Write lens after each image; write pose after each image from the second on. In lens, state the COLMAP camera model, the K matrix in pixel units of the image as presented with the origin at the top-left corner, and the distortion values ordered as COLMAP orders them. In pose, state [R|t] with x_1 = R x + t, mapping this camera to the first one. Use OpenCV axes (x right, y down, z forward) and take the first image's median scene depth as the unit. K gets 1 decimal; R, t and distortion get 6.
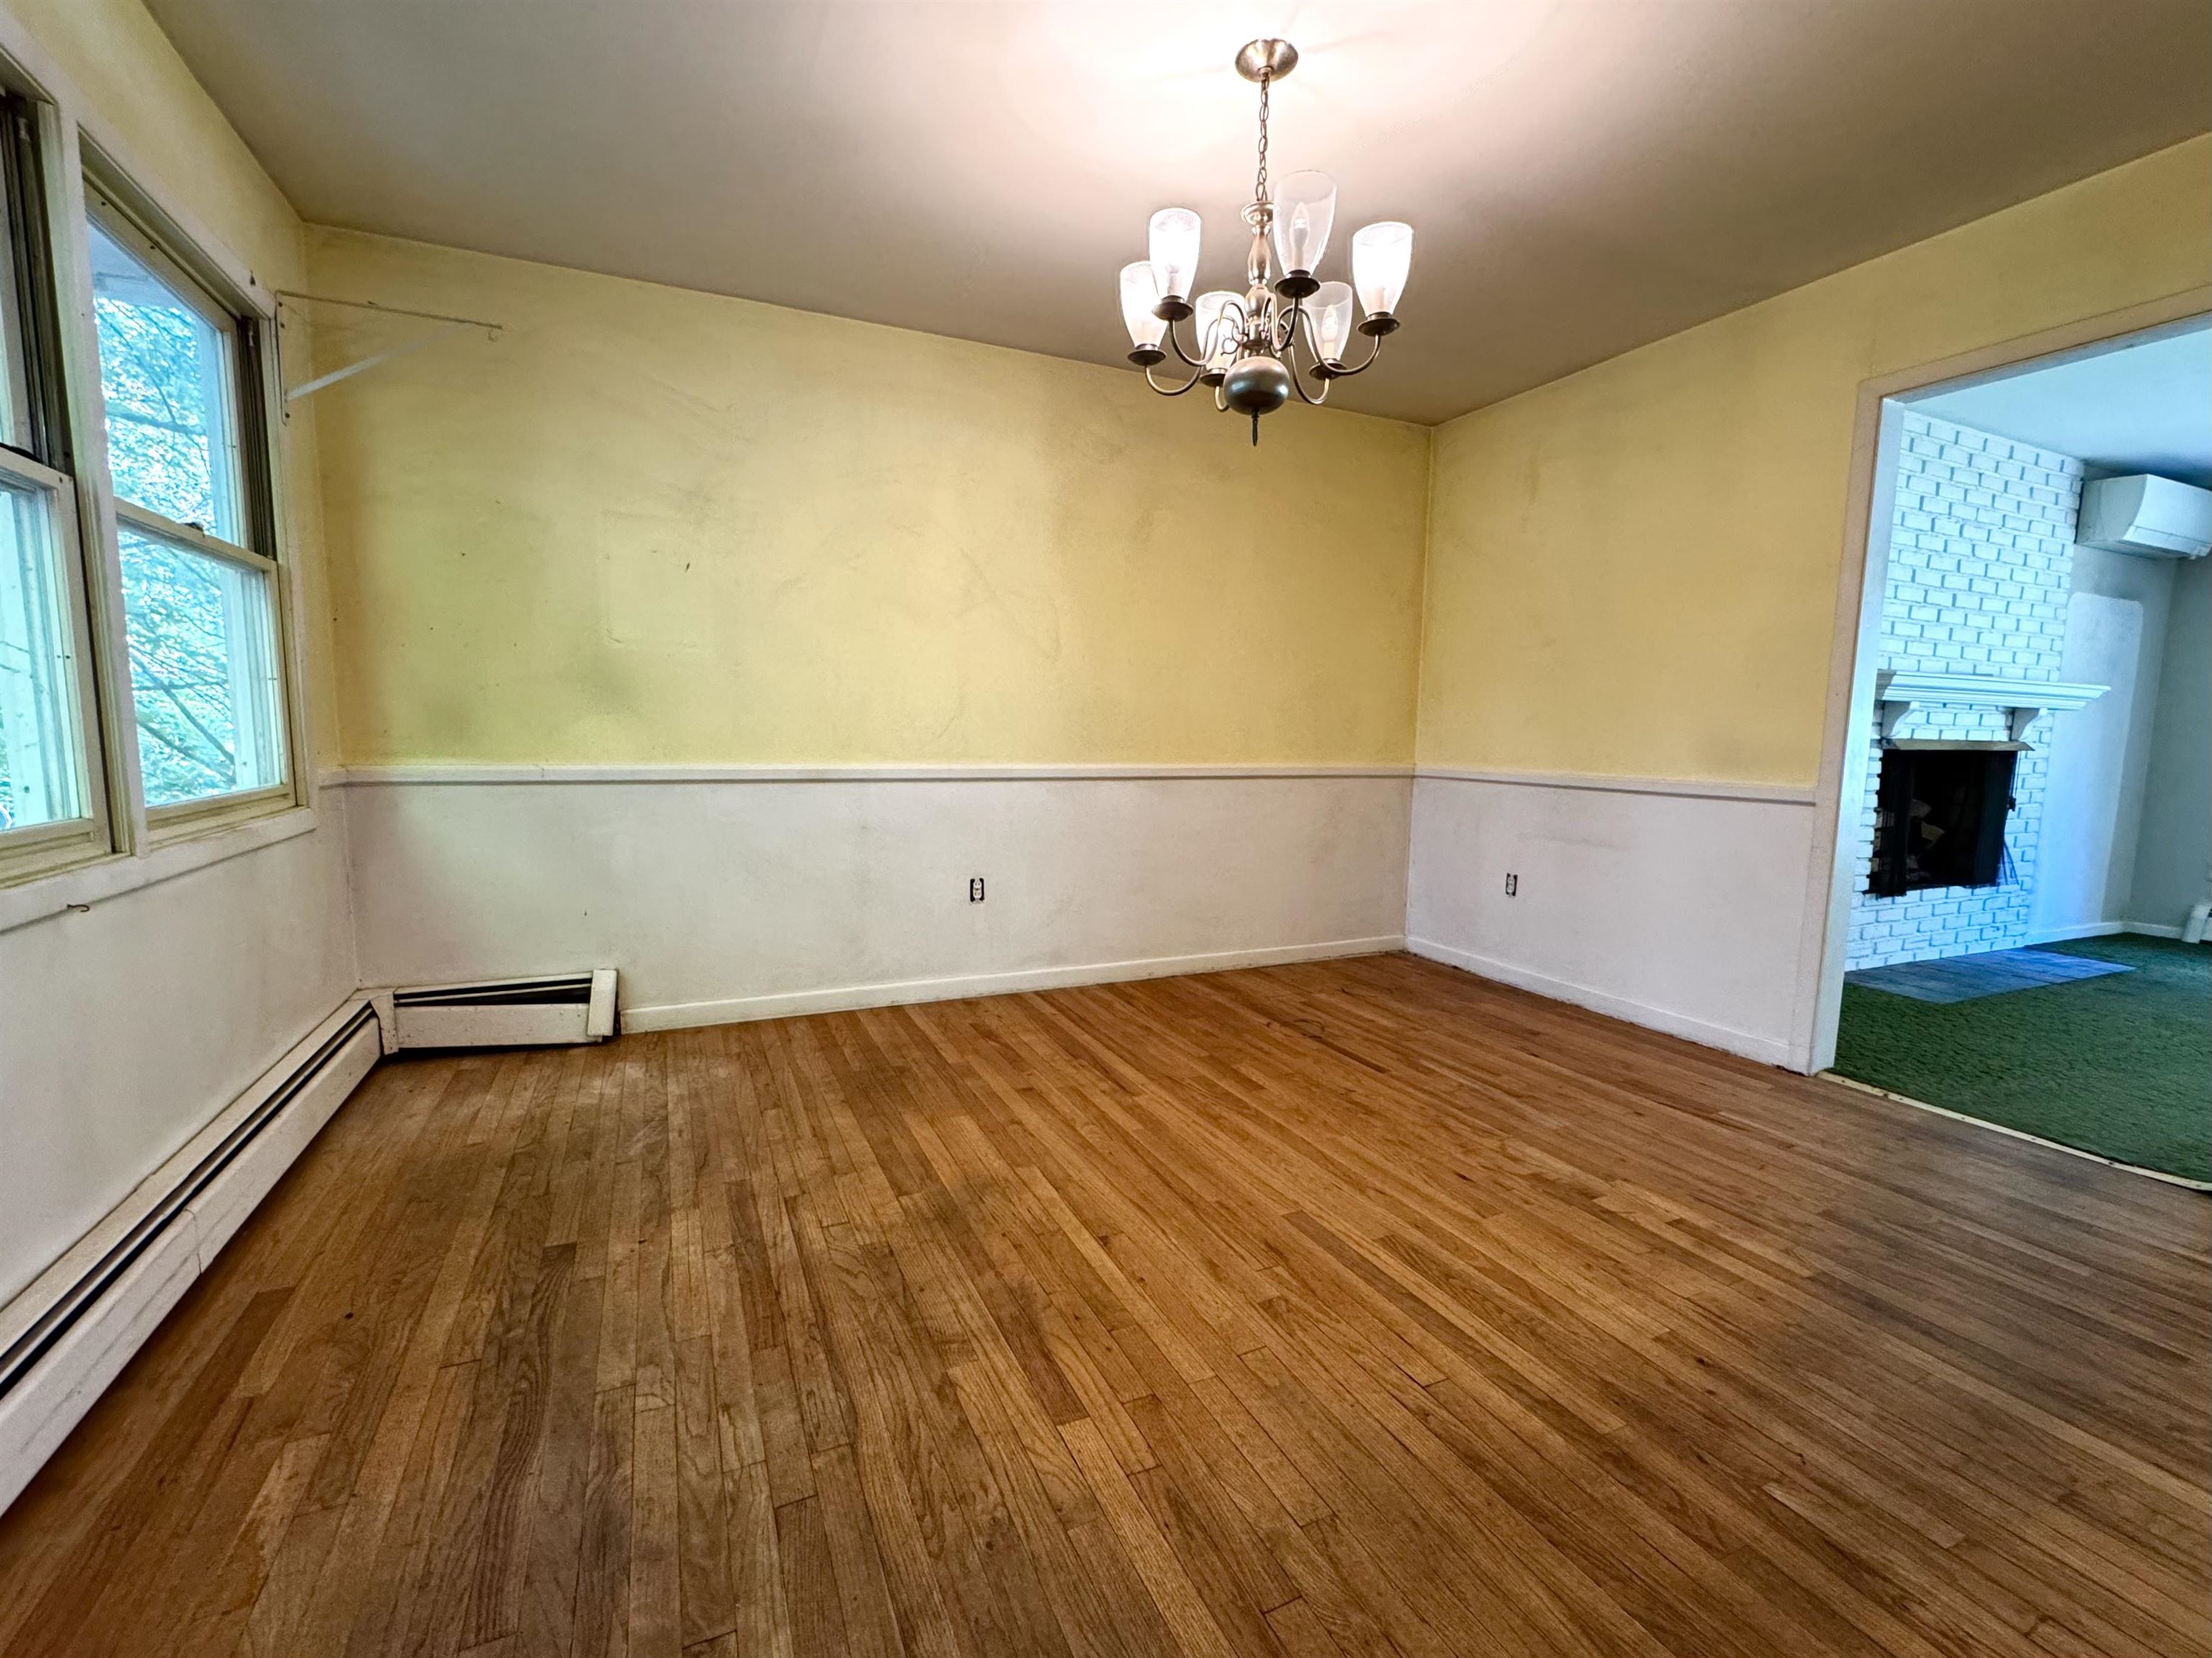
lens RADIAL K [[962.9, 0, 1099.1], [0, 962.9, 844.2], [0, 0, 1]] dist [-0.000802, 0.000243]
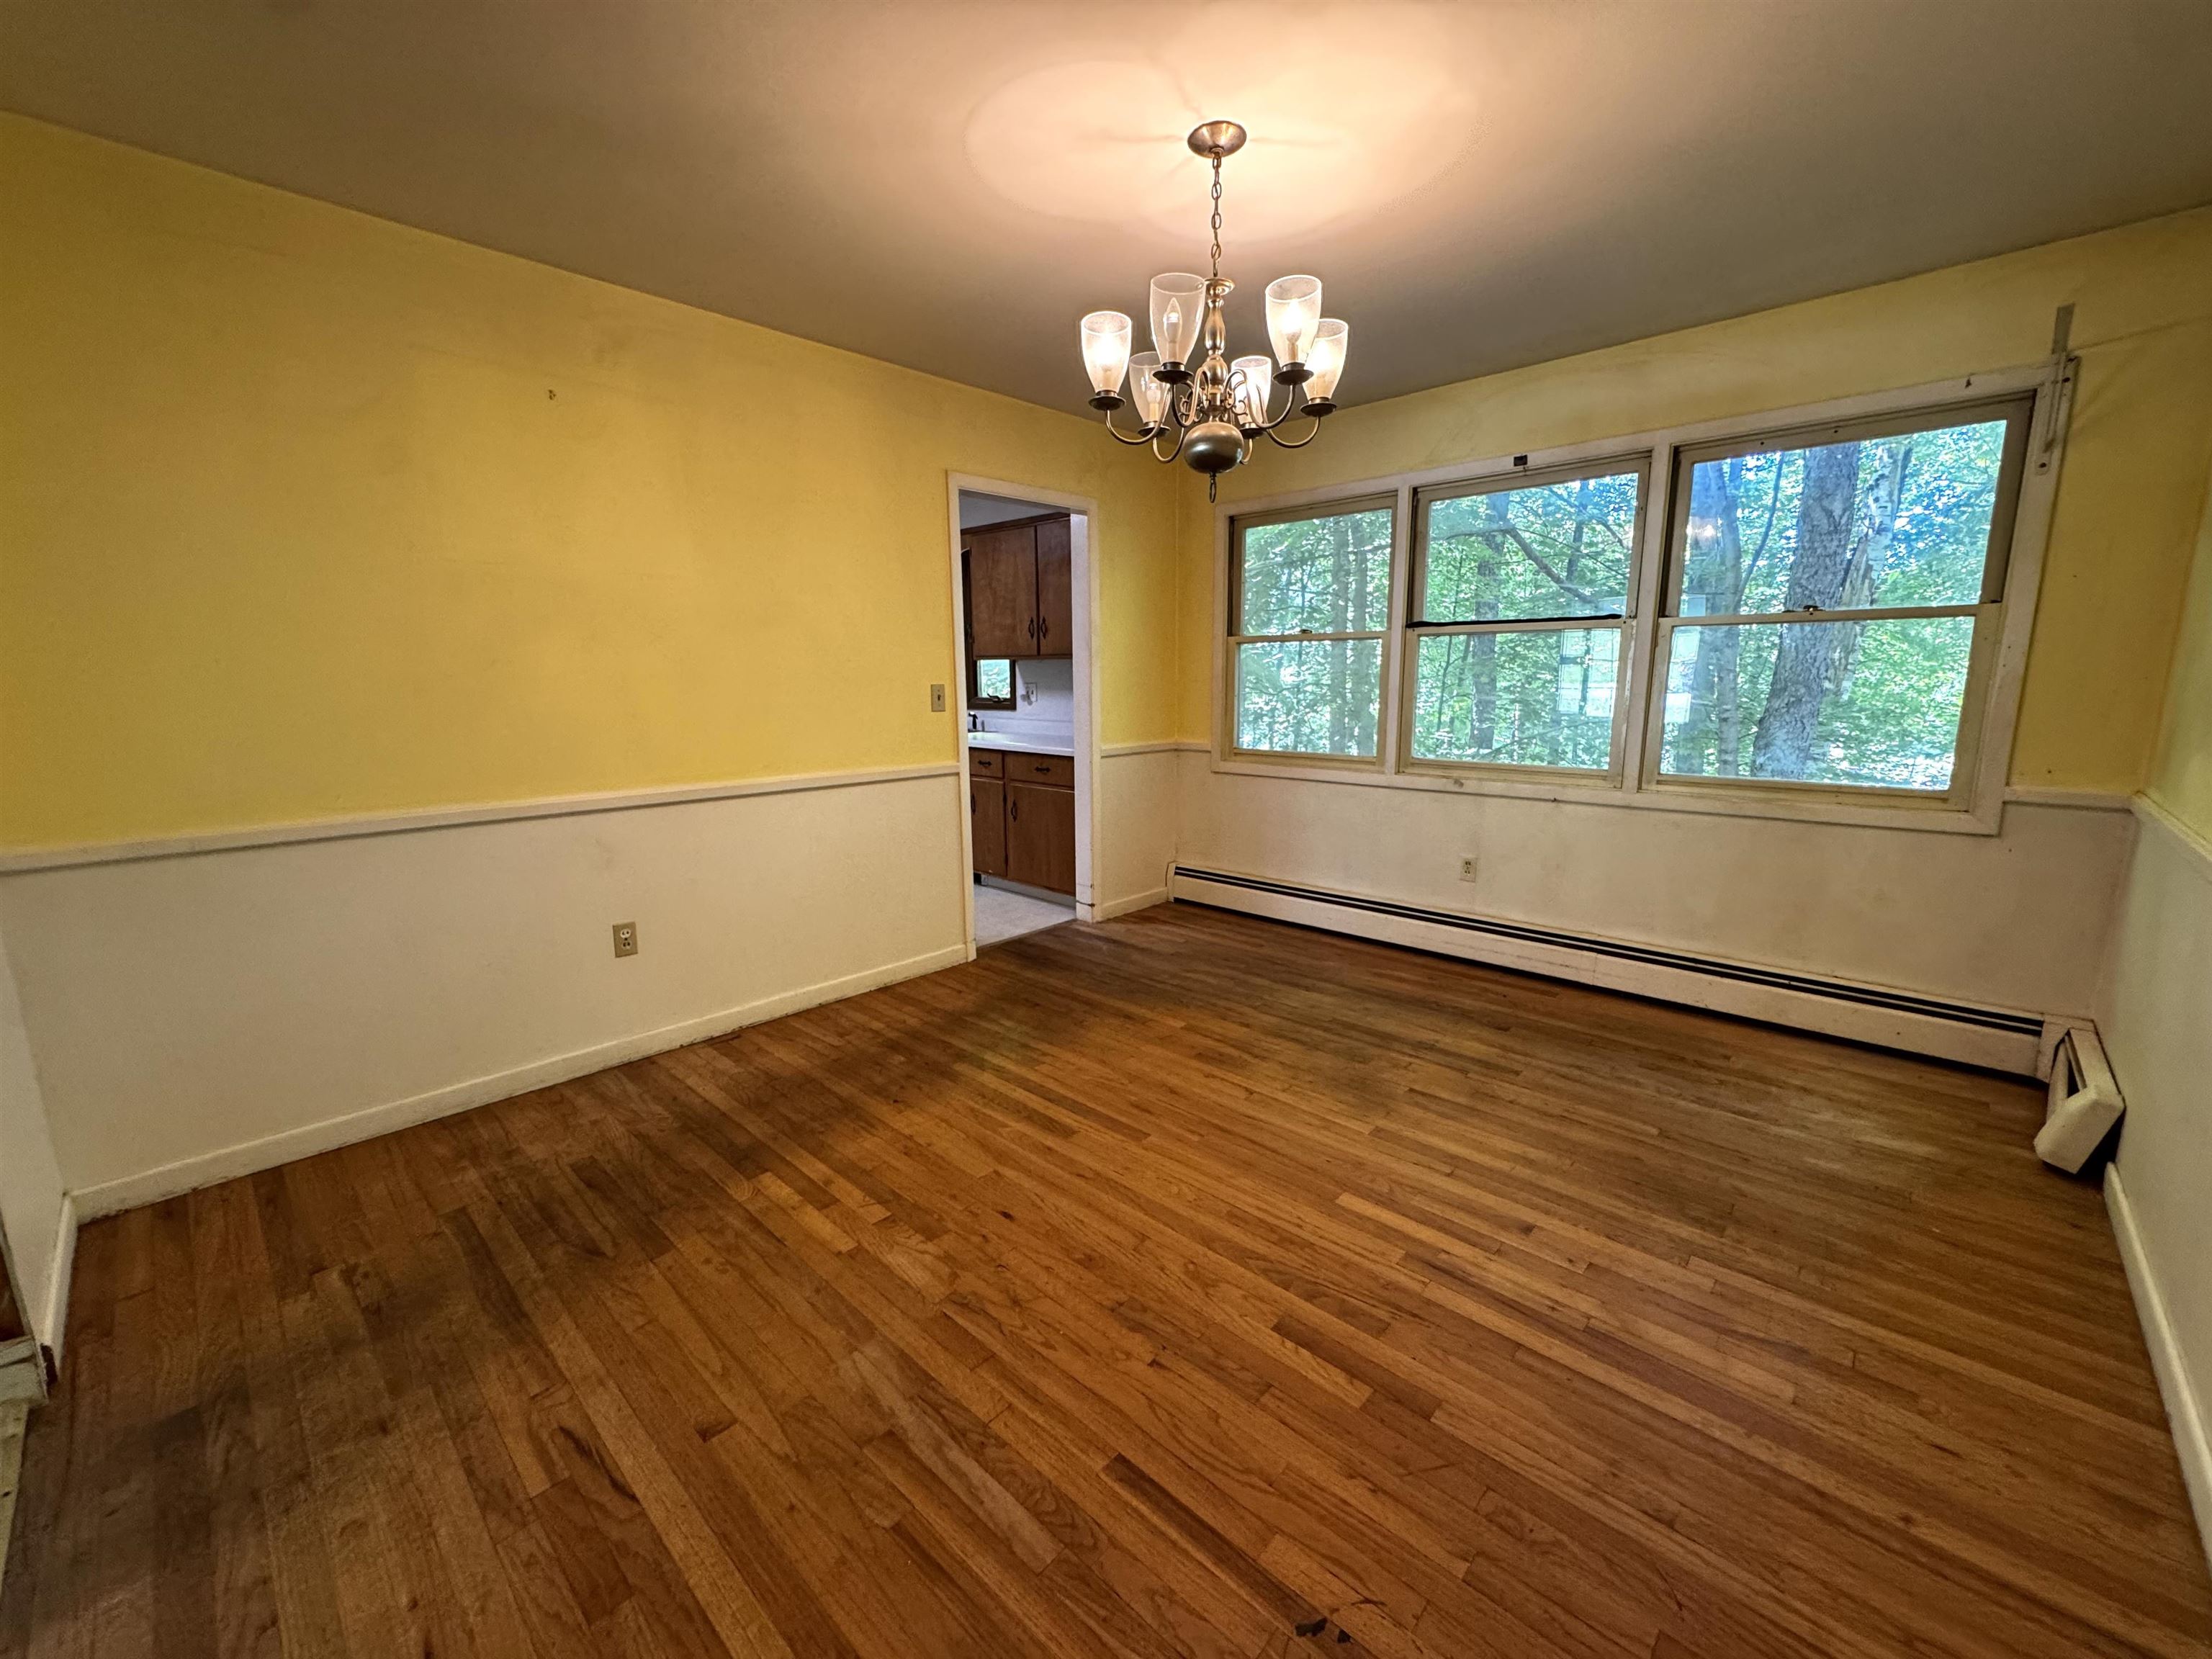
lens RADIAL K [[882.3, 0, 1101.5], [0, 882.3, 827.2], [0, 0, 1]] dist [-0.001900, 0.000188]
pose [[-0.925897, 0.059664, -0.373036, 0.500655], [-0.049178, 0.960011, 0.275609, -0.243730], [0.374563, 0.273530, -0.885937, 1.439555]]
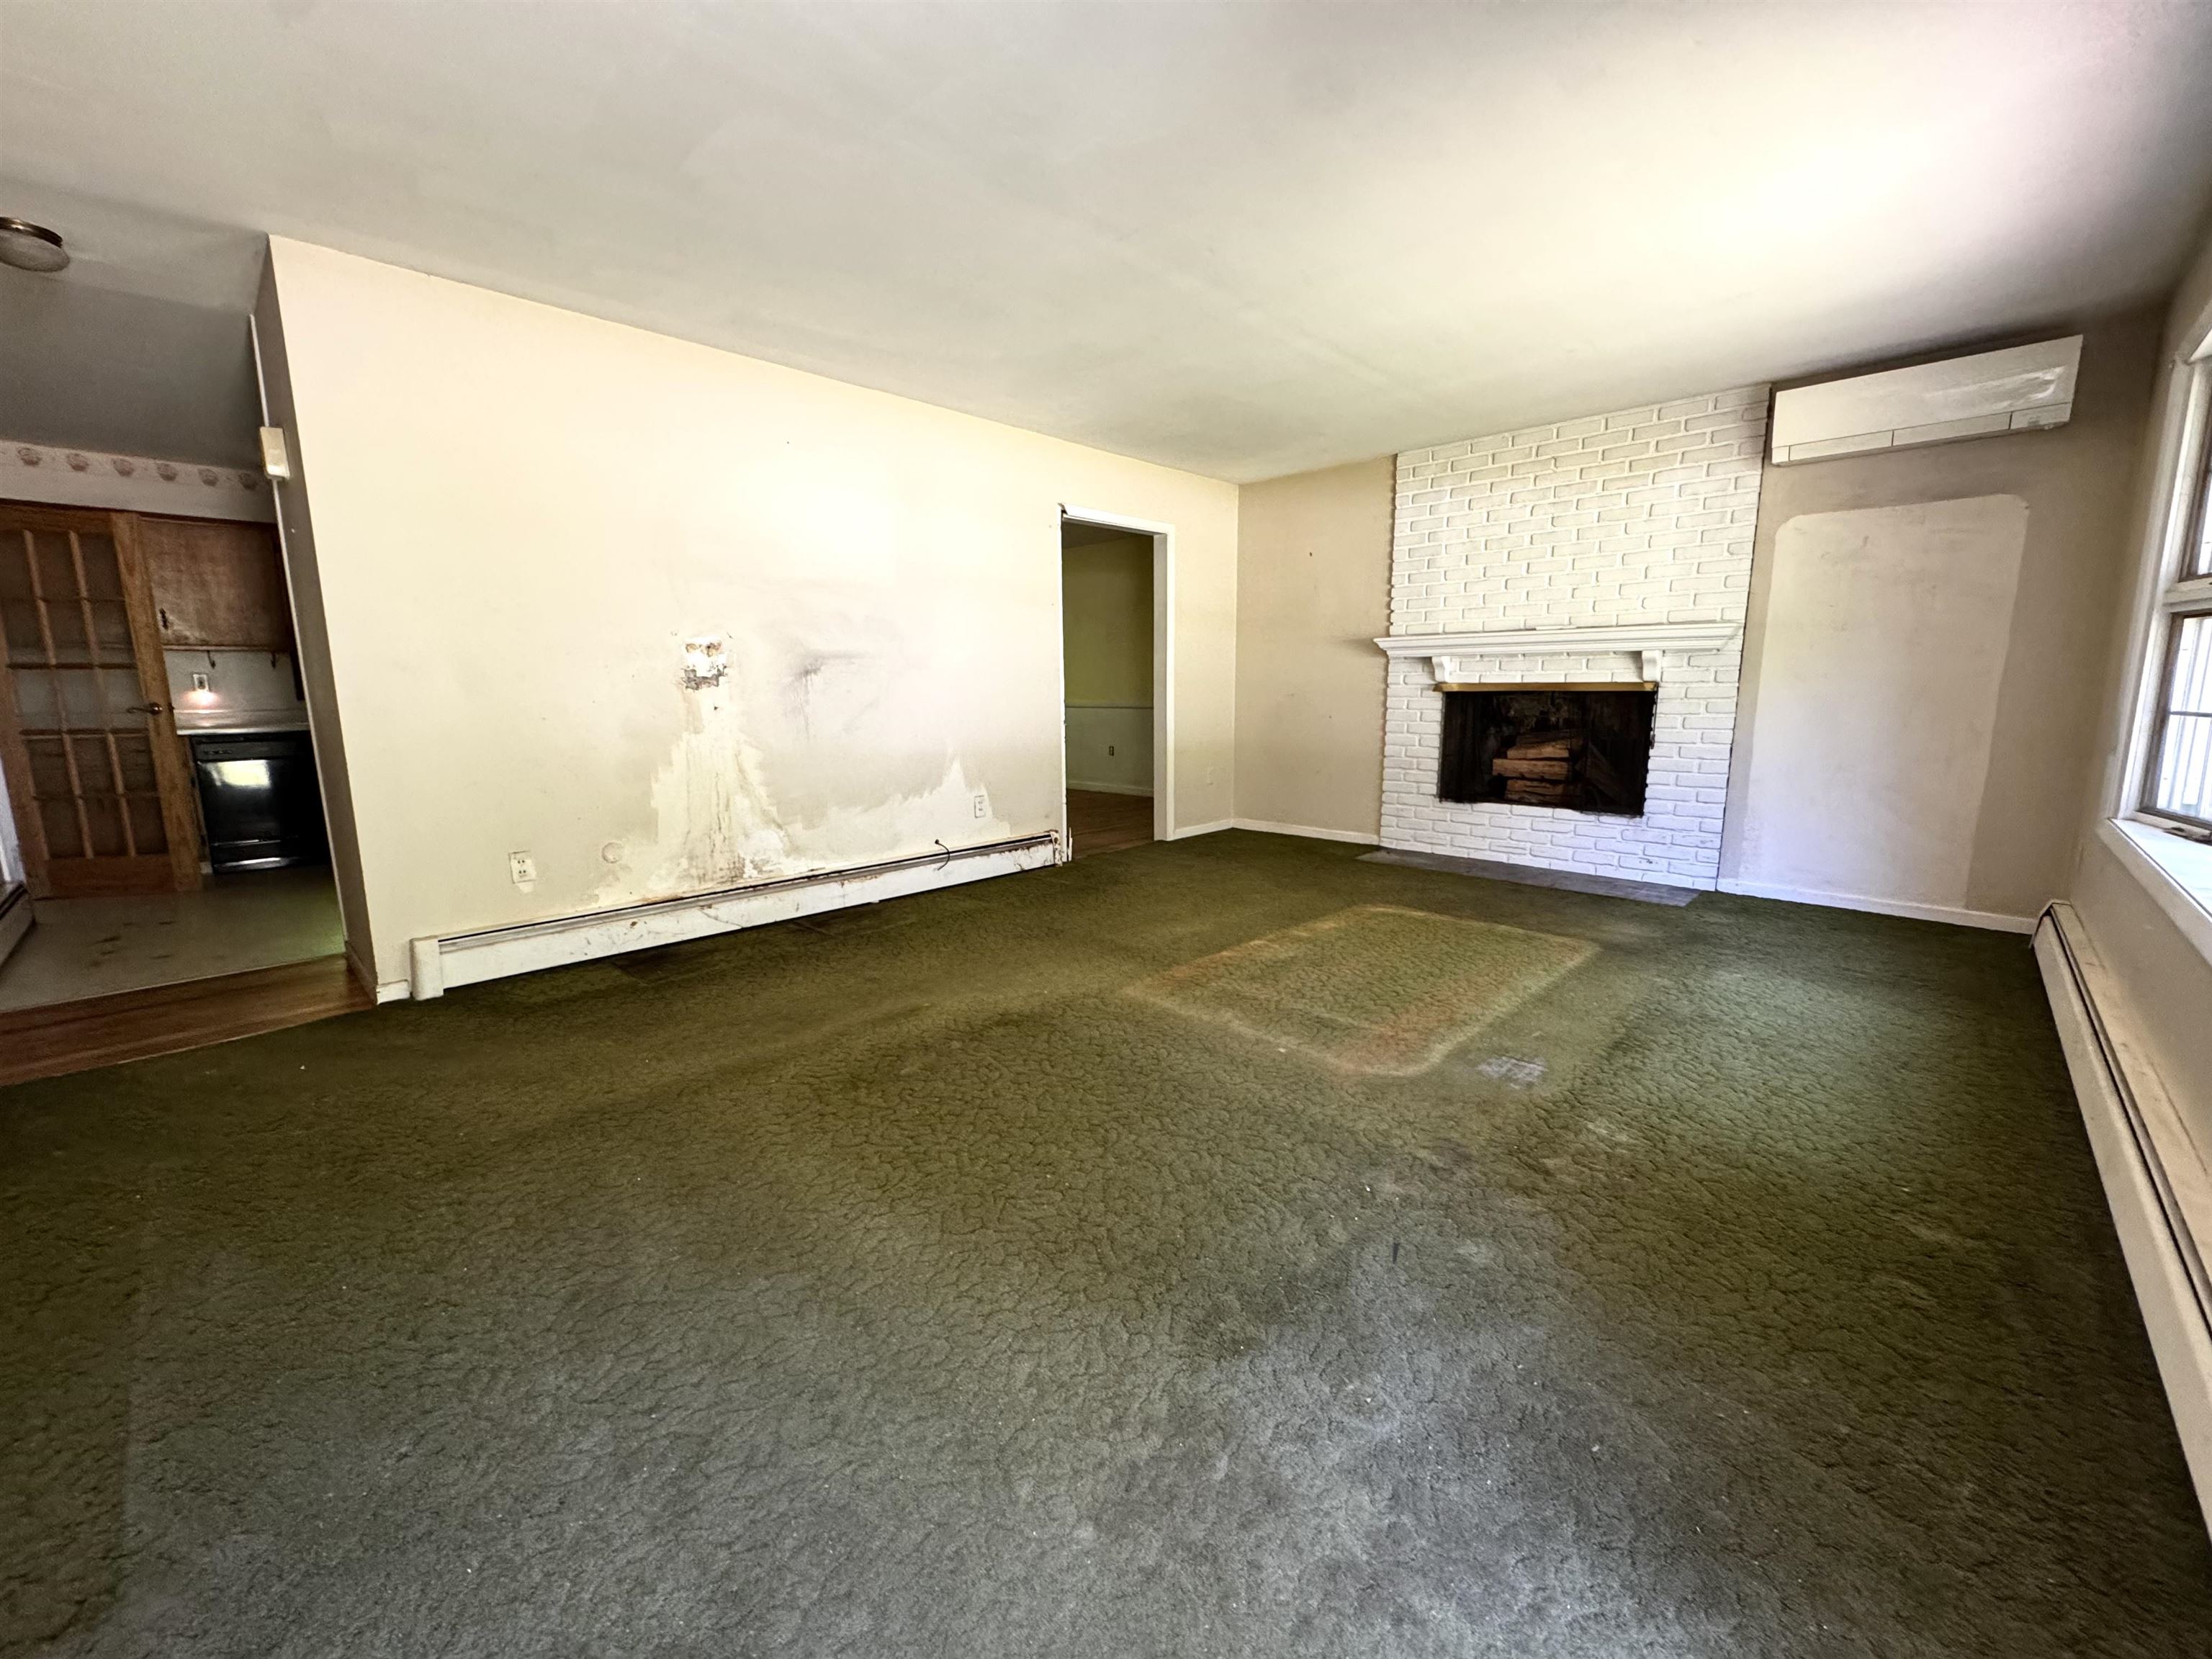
lens RADIAL K [[882.3, 0, 1101.5], [0, 882.3, 827.2], [0, 0, 1]] dist [-0.001900, 0.000188]
pose [[0.367465, 0.129144, -0.921027, 2.753766], [-0.094538, 0.990369, 0.101149, 0.017953], [0.925220, 0.049904, 0.376135, 0.137688]]
